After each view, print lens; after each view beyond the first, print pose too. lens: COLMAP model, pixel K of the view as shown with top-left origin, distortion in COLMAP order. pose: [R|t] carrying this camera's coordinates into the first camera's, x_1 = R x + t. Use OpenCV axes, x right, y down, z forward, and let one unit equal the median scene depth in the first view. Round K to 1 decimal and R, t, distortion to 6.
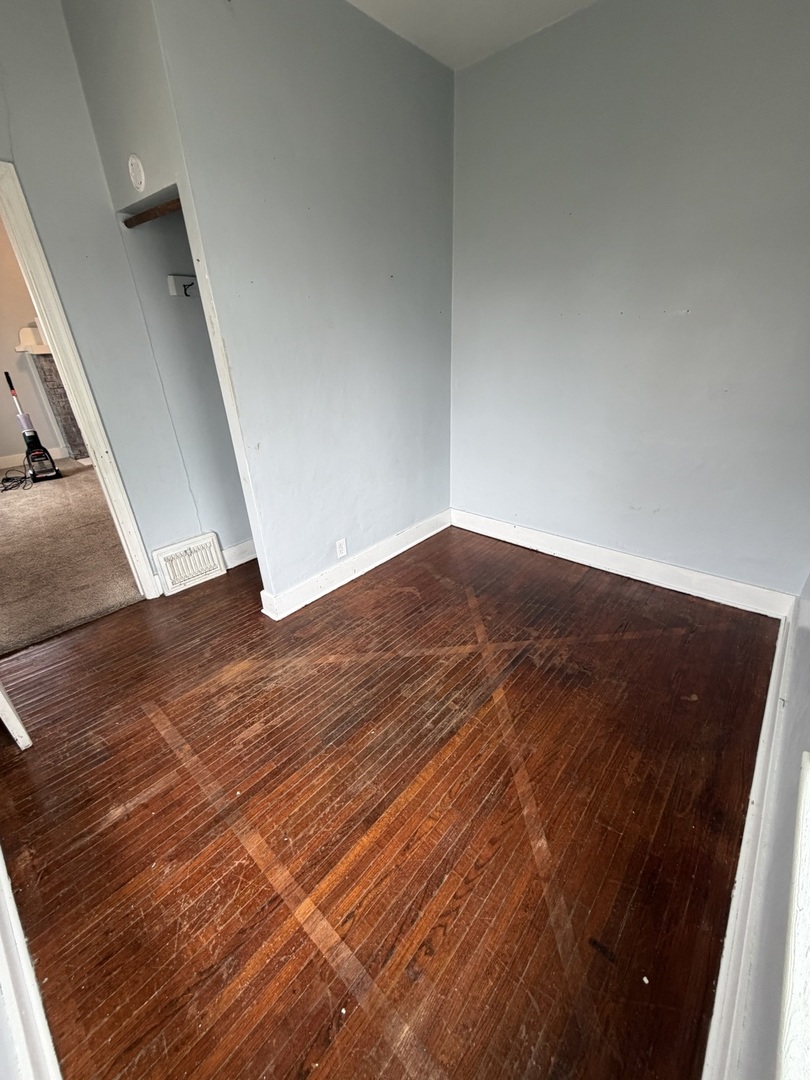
lens RADIAL K [[430.1, 0, 406.3], [0, 430.1, 541.8], [0, 0, 1]] dist [-0.000050, 0.000376]
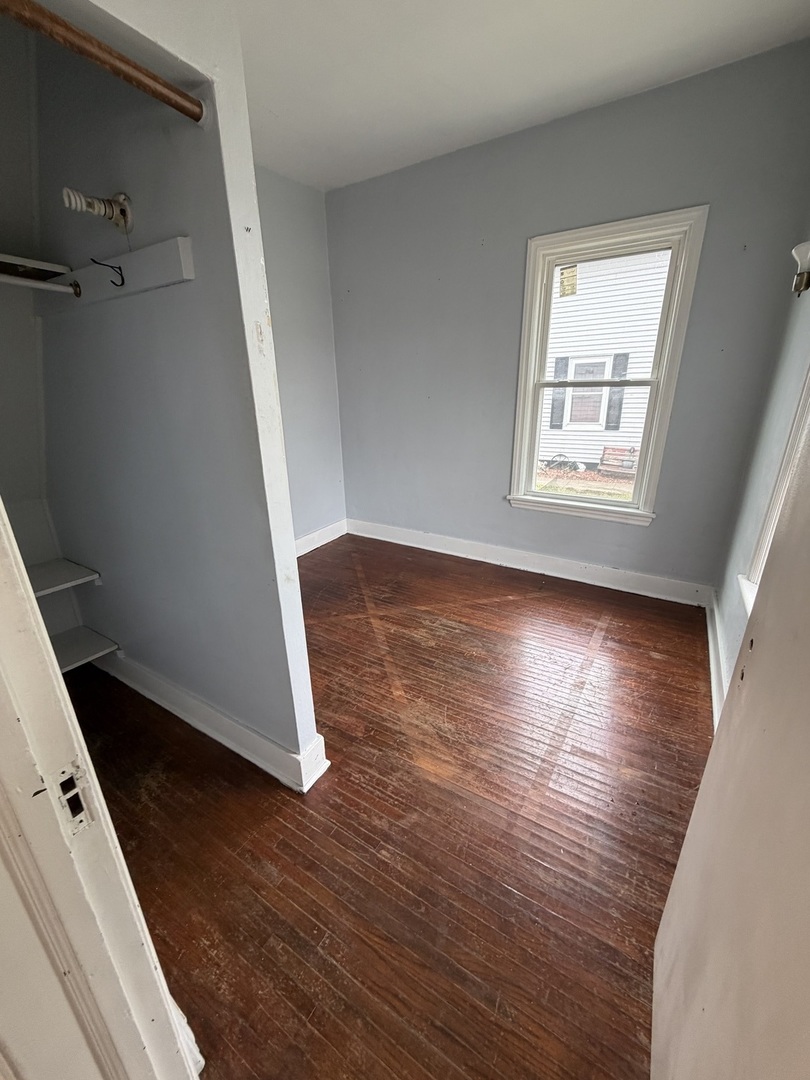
lens RADIAL K [[430.1, 0, 403.1], [0, 430.1, 541.0], [0, 0, 1]] dist [-0.000050, 0.000376]
pose [[-0.158327, -0.301988, 0.940072, -0.984353], [0.456991, 0.821558, 0.340883, -0.333442], [-0.875266, 0.483576, 0.007931, 0.824650]]
